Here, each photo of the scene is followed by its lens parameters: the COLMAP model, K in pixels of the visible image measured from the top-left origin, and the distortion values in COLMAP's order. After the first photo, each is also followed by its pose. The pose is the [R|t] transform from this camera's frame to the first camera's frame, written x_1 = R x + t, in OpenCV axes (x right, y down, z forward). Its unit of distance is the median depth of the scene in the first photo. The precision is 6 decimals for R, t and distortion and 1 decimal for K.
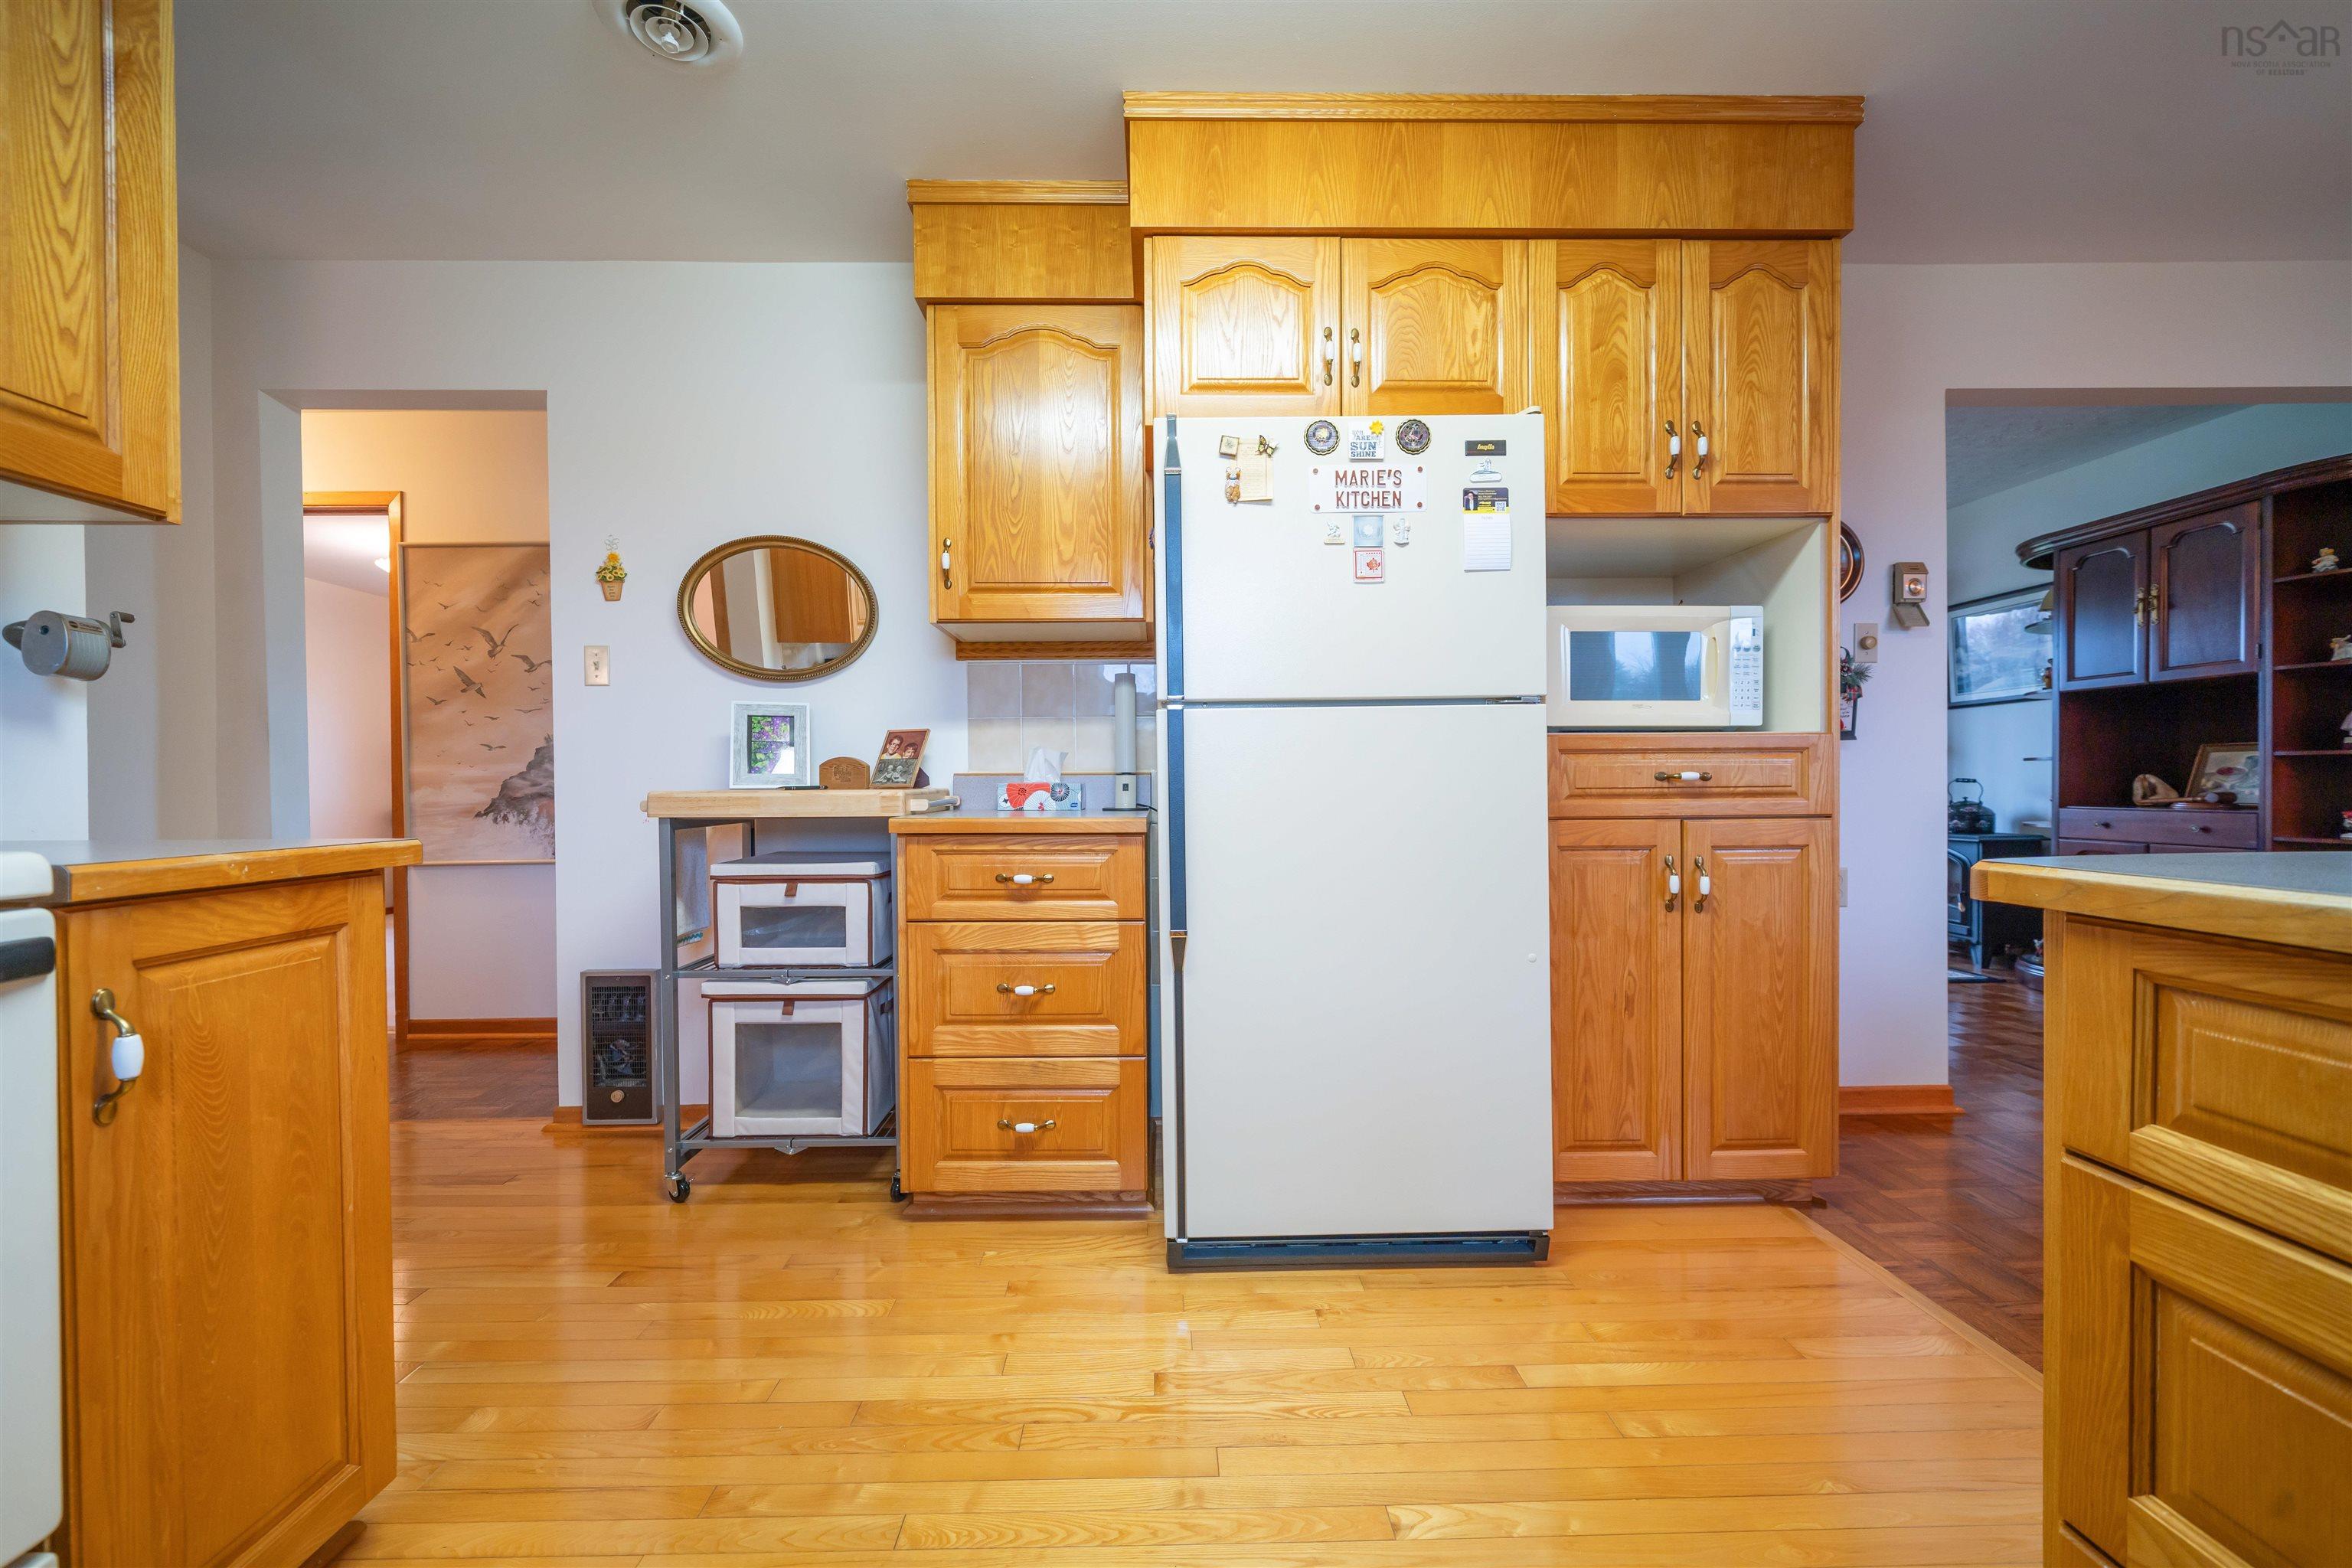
lens RADIAL K [[927.6, 0, 1172.8], [0, 927.6, 793.1], [0, 0, 1]] dist [-0.002109, -0.000084]
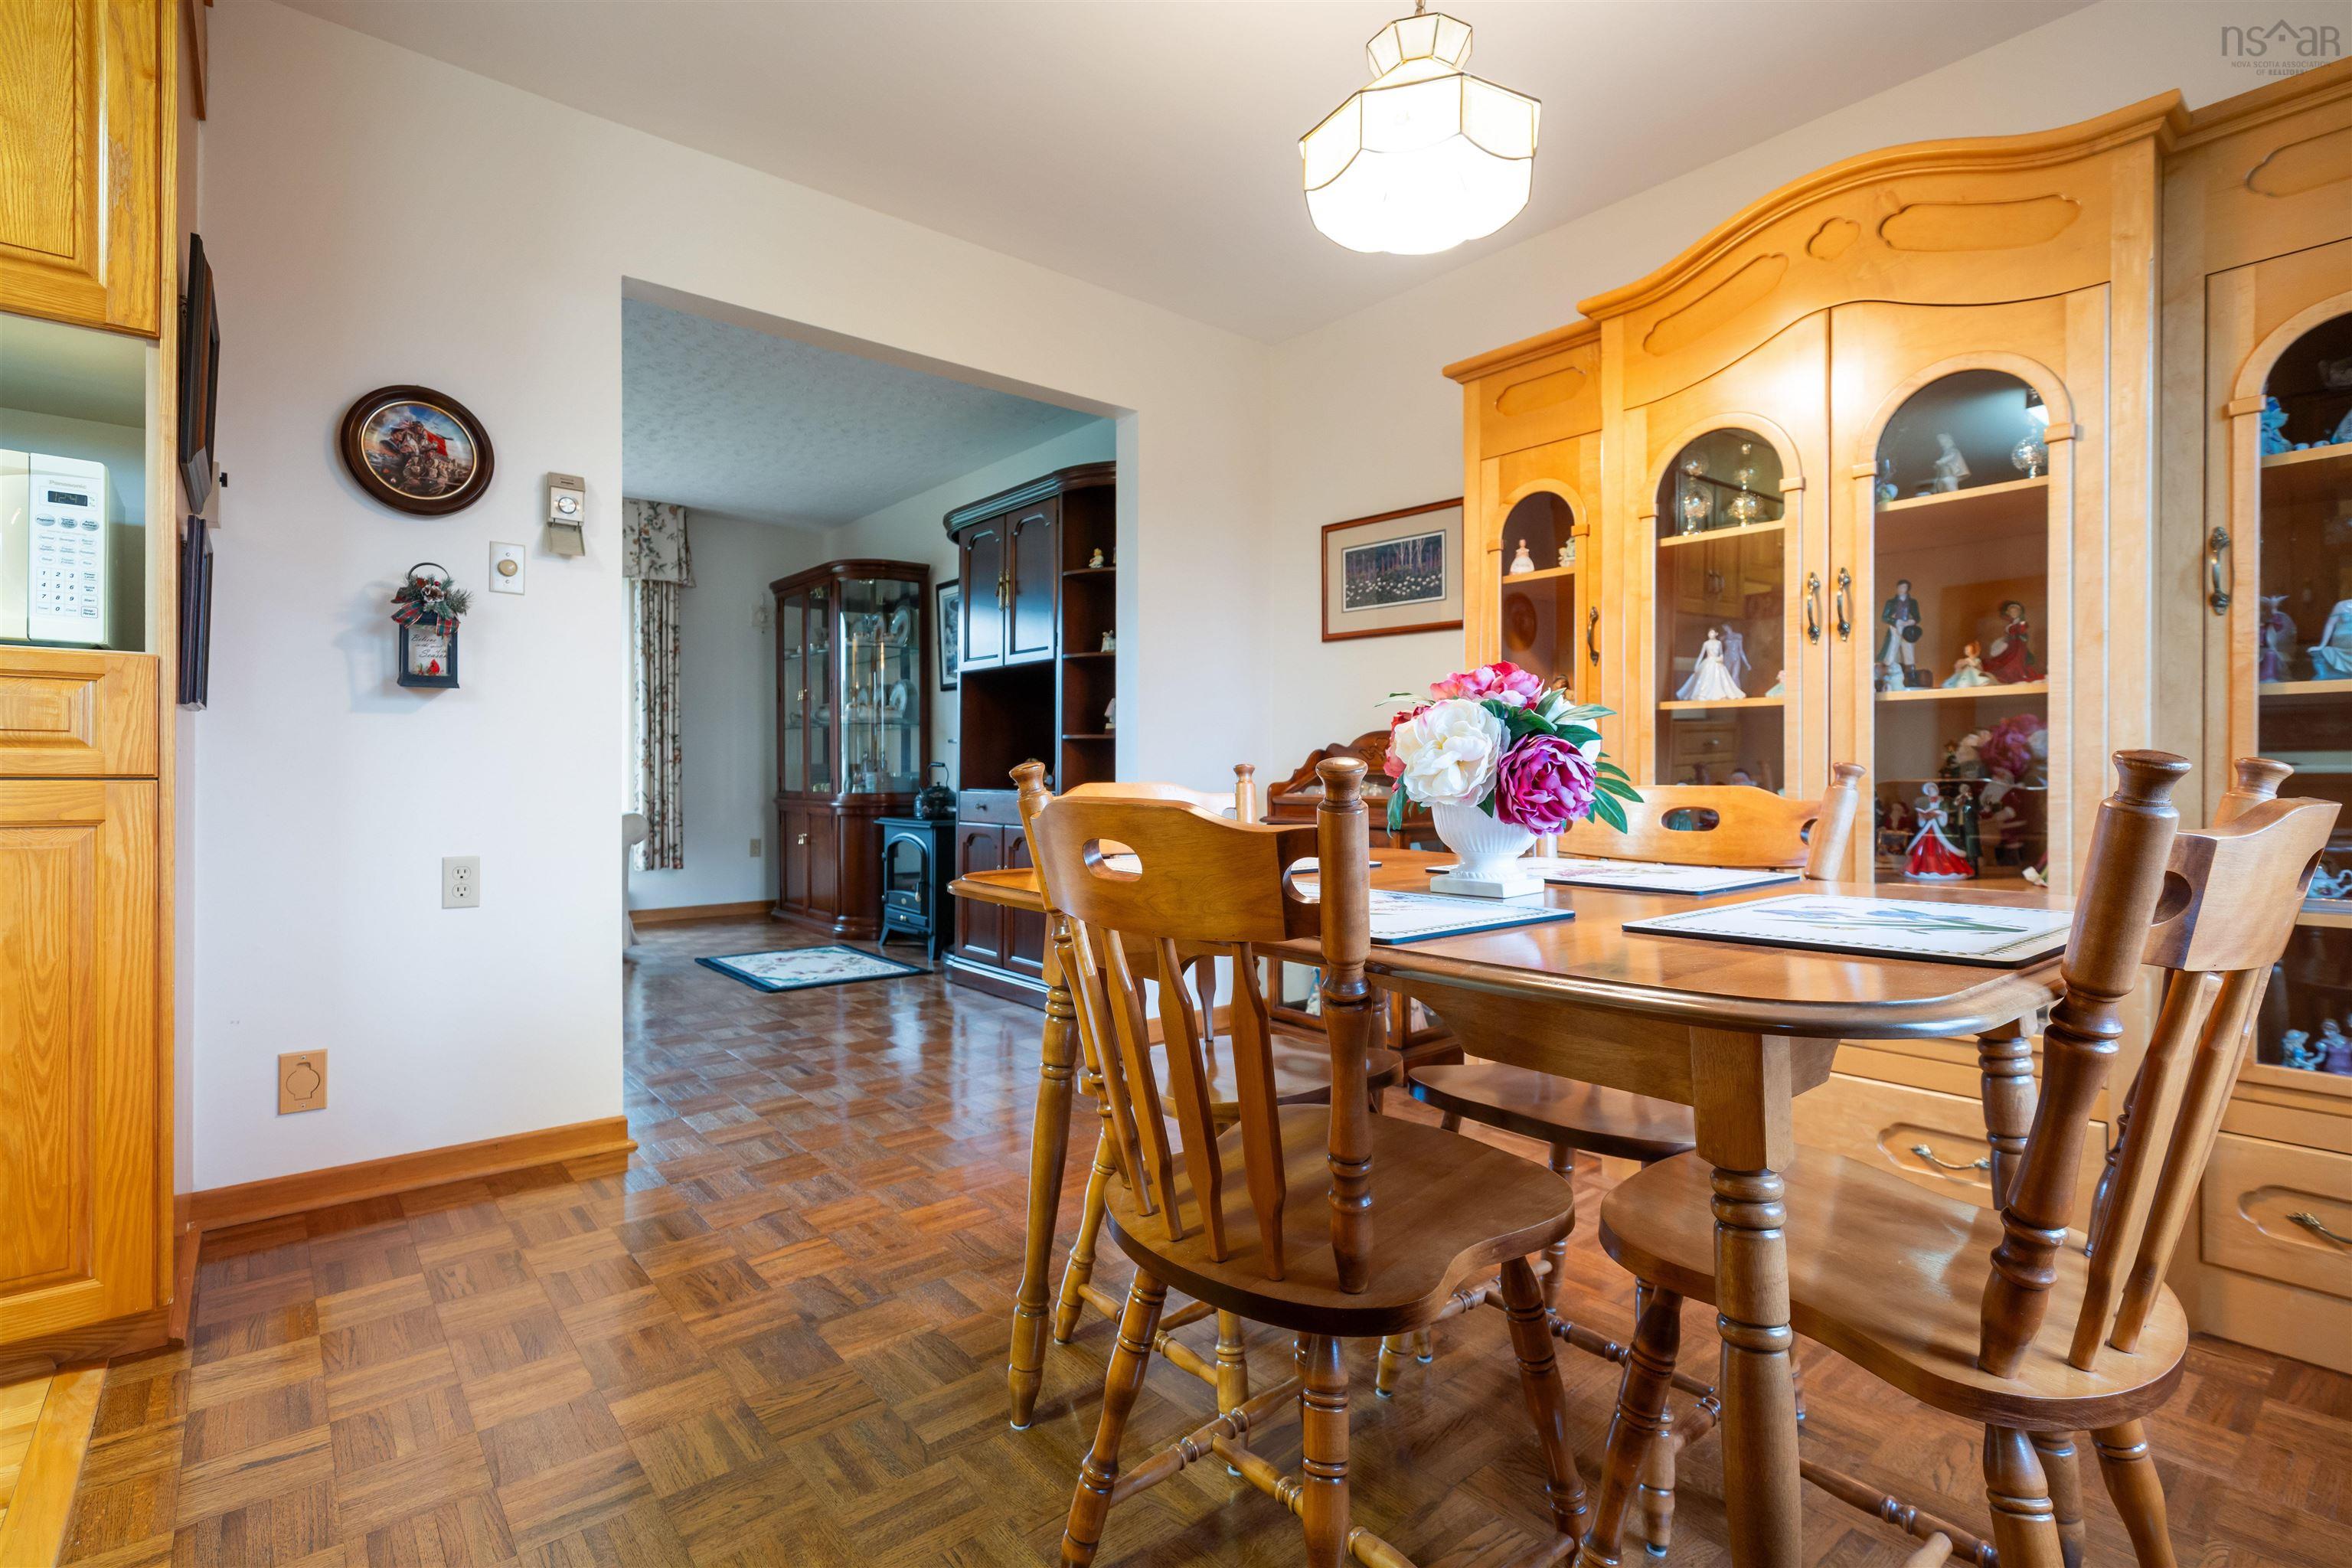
lens RADIAL K [[1103.1, 0, 1163.7], [0, 1103.1, 777.0], [0, 0, 1]] dist [0.000781, 0.000879]
pose [[0.787431, 0.013906, 0.616246, 0.804461], [-0.007144, 0.999884, -0.013434, 0.030316], [-0.616361, 0.006176, 0.787439, -0.099707]]
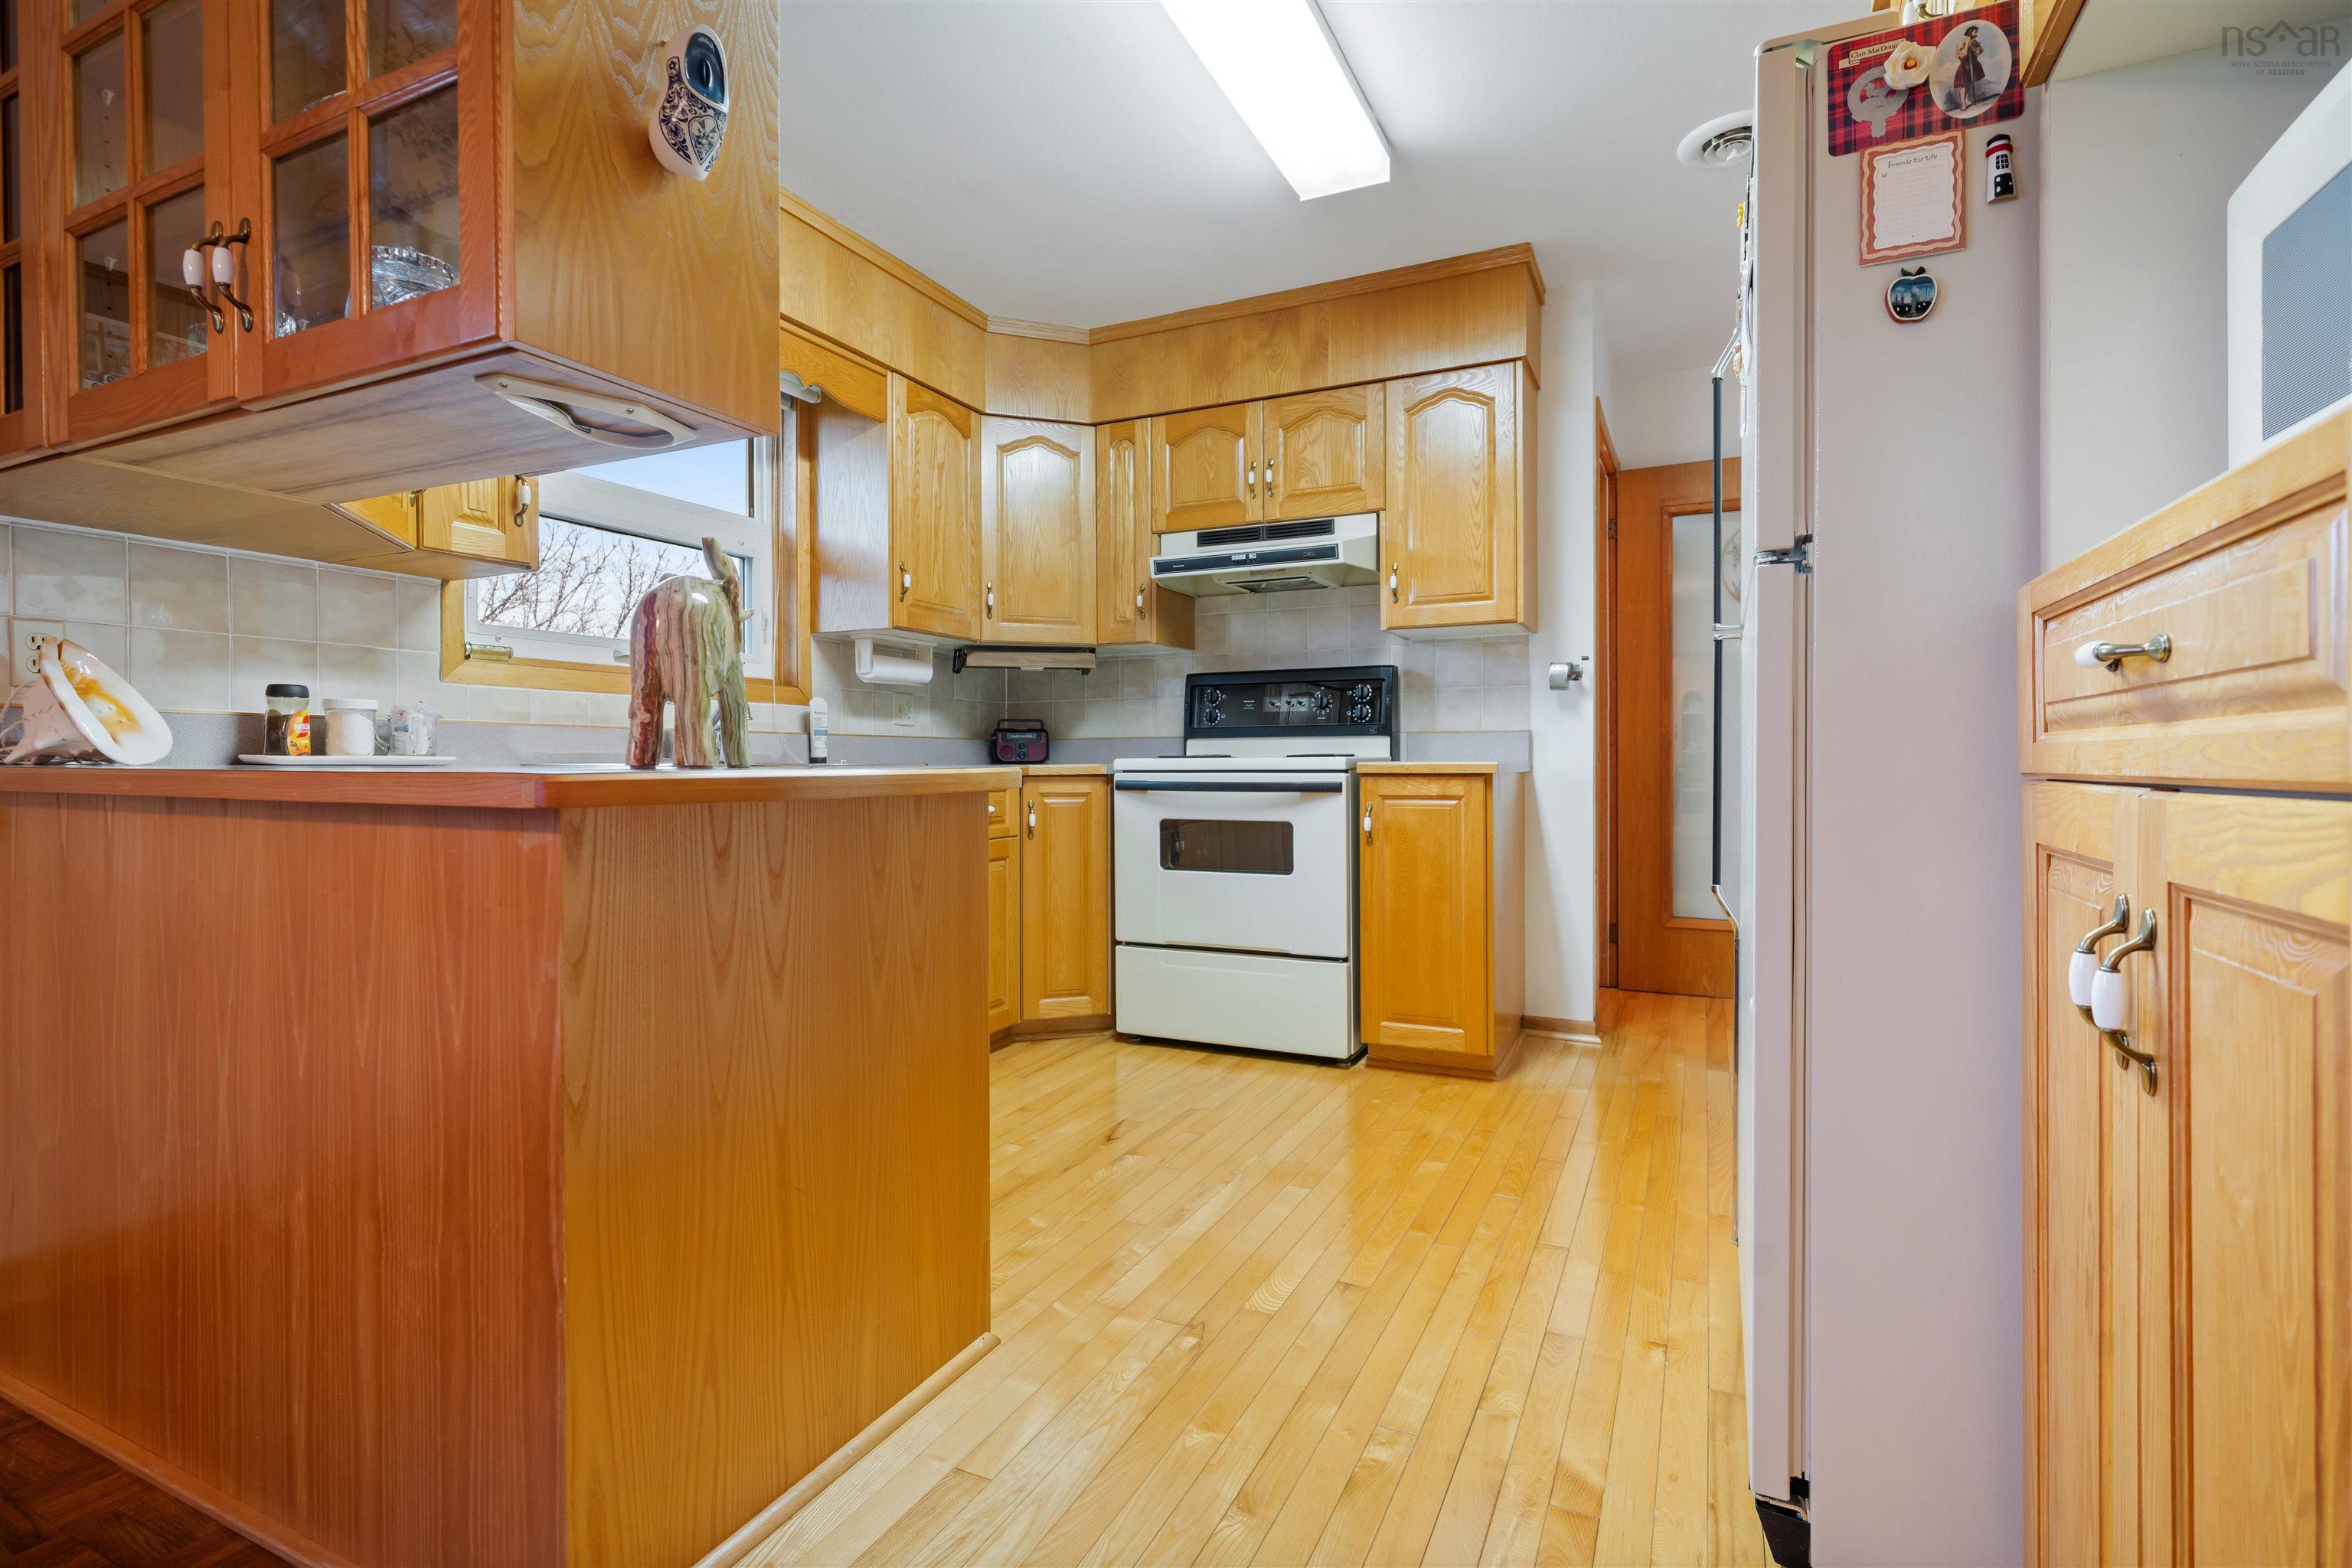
lens RADIAL K [[1103.1, 0, 1173.3], [0, 1103.1, 773.4], [0, 0, 1]] dist [0.000781, 0.000879]
pose [[-0.451320, 0.016901, -0.892202, 1.045206], [-0.001565, 0.999804, 0.019731, 0.017152], [0.892361, 0.010302, -0.451205, 0.879451]]
